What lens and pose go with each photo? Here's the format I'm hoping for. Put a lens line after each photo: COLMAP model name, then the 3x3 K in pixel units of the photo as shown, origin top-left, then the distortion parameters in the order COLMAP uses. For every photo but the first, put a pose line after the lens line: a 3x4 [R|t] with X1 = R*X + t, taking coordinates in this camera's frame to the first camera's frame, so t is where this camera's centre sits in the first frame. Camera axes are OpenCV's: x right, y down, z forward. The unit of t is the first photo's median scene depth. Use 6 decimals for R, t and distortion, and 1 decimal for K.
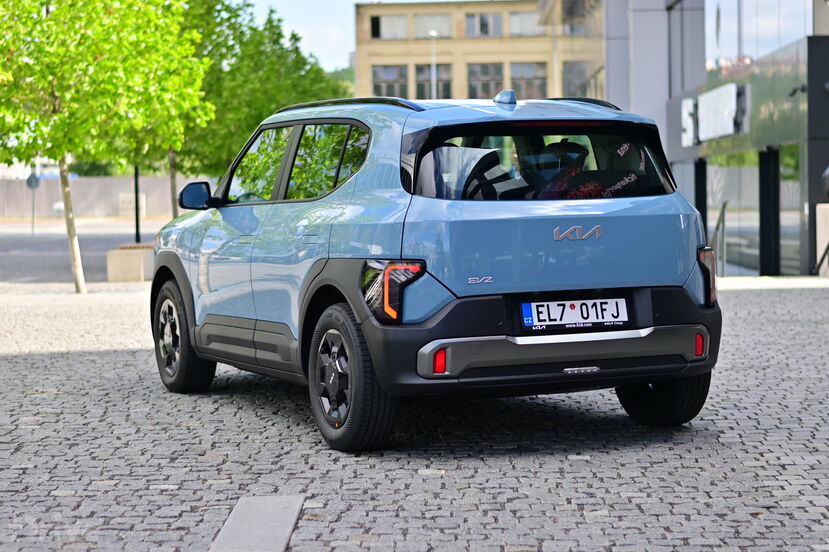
lens RADIAL K [[1866.2, 0, 414.4], [0, 1866.2, 275.9], [0, 0, 1]] dist [0.007804, 0.000000]
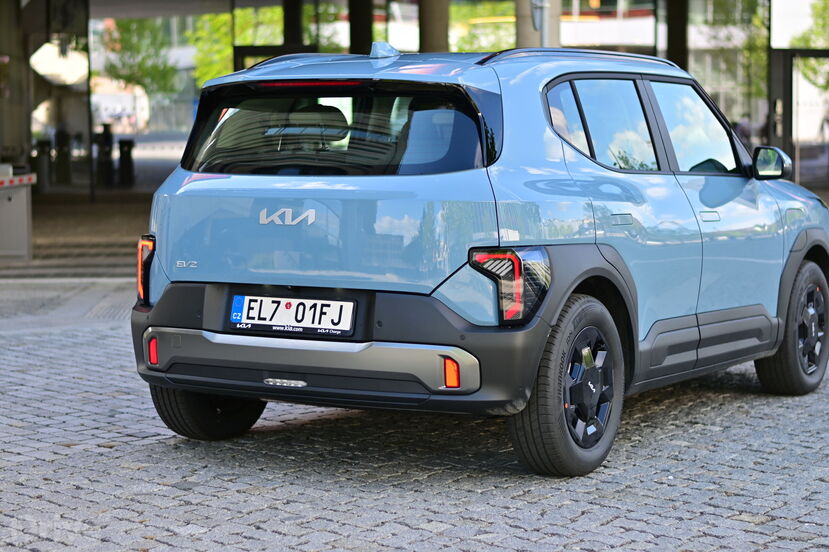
lens RADIAL K [[1866.2, 0, 414.9], [0, 1866.2, 274.0], [0, 0, 1]] dist [0.007804, 0.000000]
pose [[0.577923, 0.075252, -0.812614, 0.789398], [-0.059022, 0.996986, 0.050350, -0.042449], [0.813954, 0.018864, 0.580623, 0.566206]]
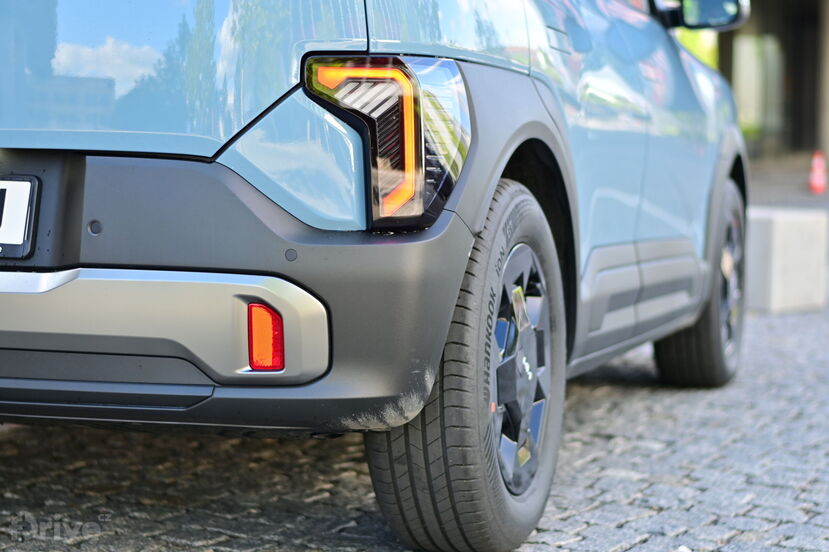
lens RADIAL K [[1866.2, 0, 418.5], [0, 1866.2, 276.8], [0, 0, 1]] dist [0.007804, 0.000000]
pose [[0.737757, 0.069297, -0.671500, 0.411795], [-0.063971, 0.997418, 0.032648, 0.014076], [0.672028, 0.018871, 0.740285, 0.801196]]
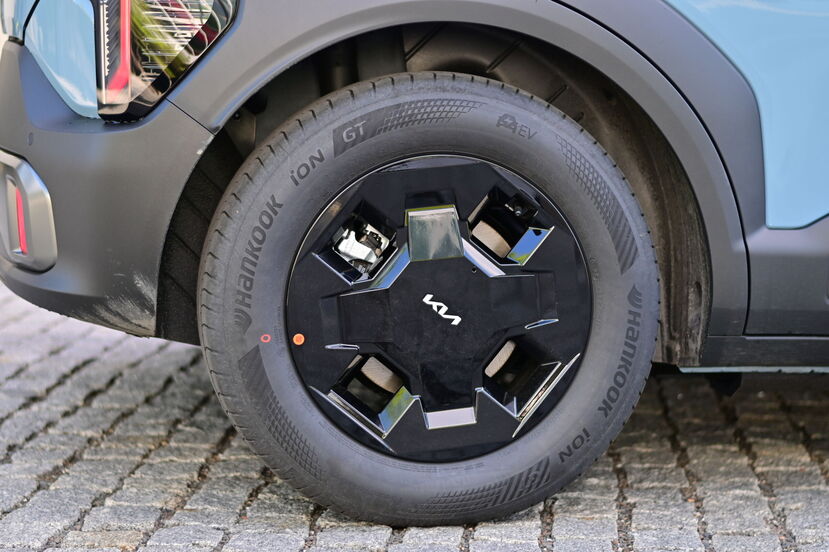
lens RADIAL K [[1866.2, 0, 413.4], [0, 1866.2, 276.8], [0, 0, 1]] dist [0.007804, 0.000000]
pose [[-0.264247, 0.121448, -0.956778, 0.472059], [-0.077914, 0.986109, 0.146690, -0.007751], [0.961303, 0.113308, -0.251114, 1.197104]]
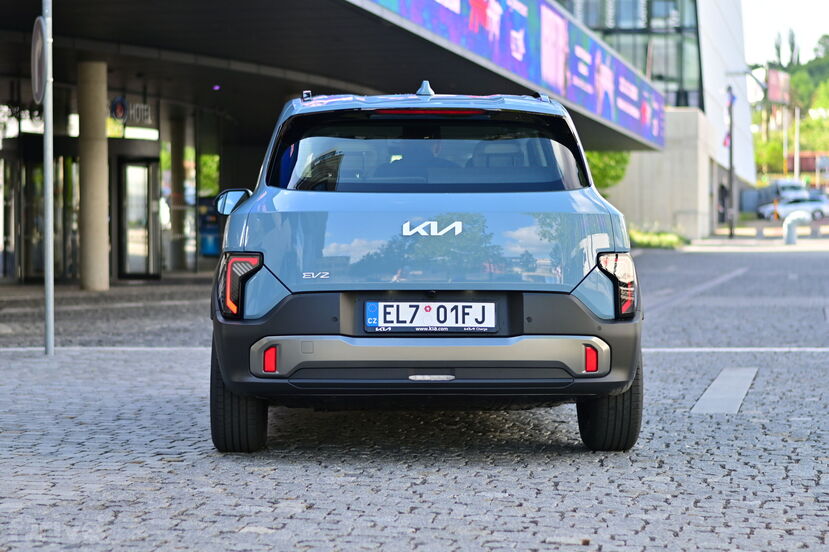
lens RADIAL K [[1866.2, 0, 414.5], [0, 1866.2, 274.9], [0, 0, 1]] dist [0.007804, 0.000000]
pose [[0.921030, 0.024646, -0.388711, 0.437775], [-0.037866, 0.998934, -0.026384, 0.024426], [0.387647, 0.039019, 0.920982, 0.147149]]
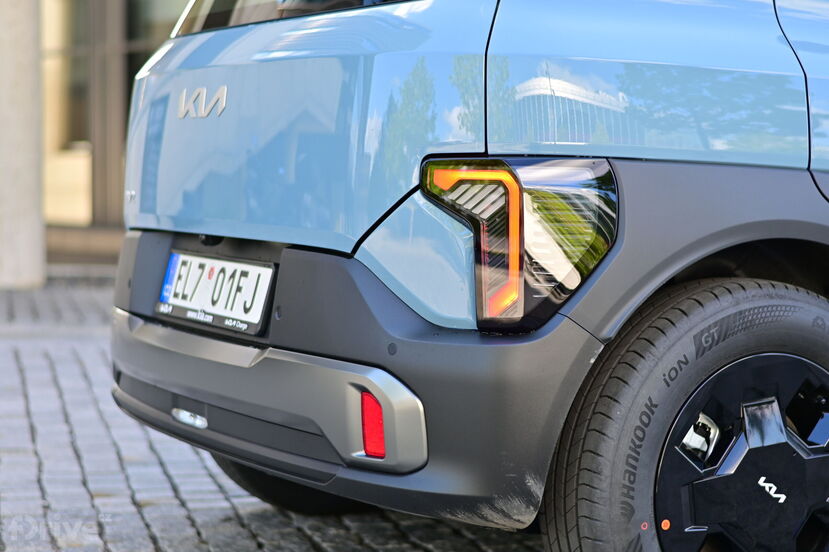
lens RADIAL K [[1866.2, 0, 413.9], [0, 1866.2, 277.3], [0, 0, 1]] dist [0.007804, 0.000000]
pose [[0.050331, 0.073167, -0.996049, 0.521382], [-0.080555, 0.994361, 0.068972, -0.016351], [0.995479, 0.076765, 0.055941, 1.024495]]
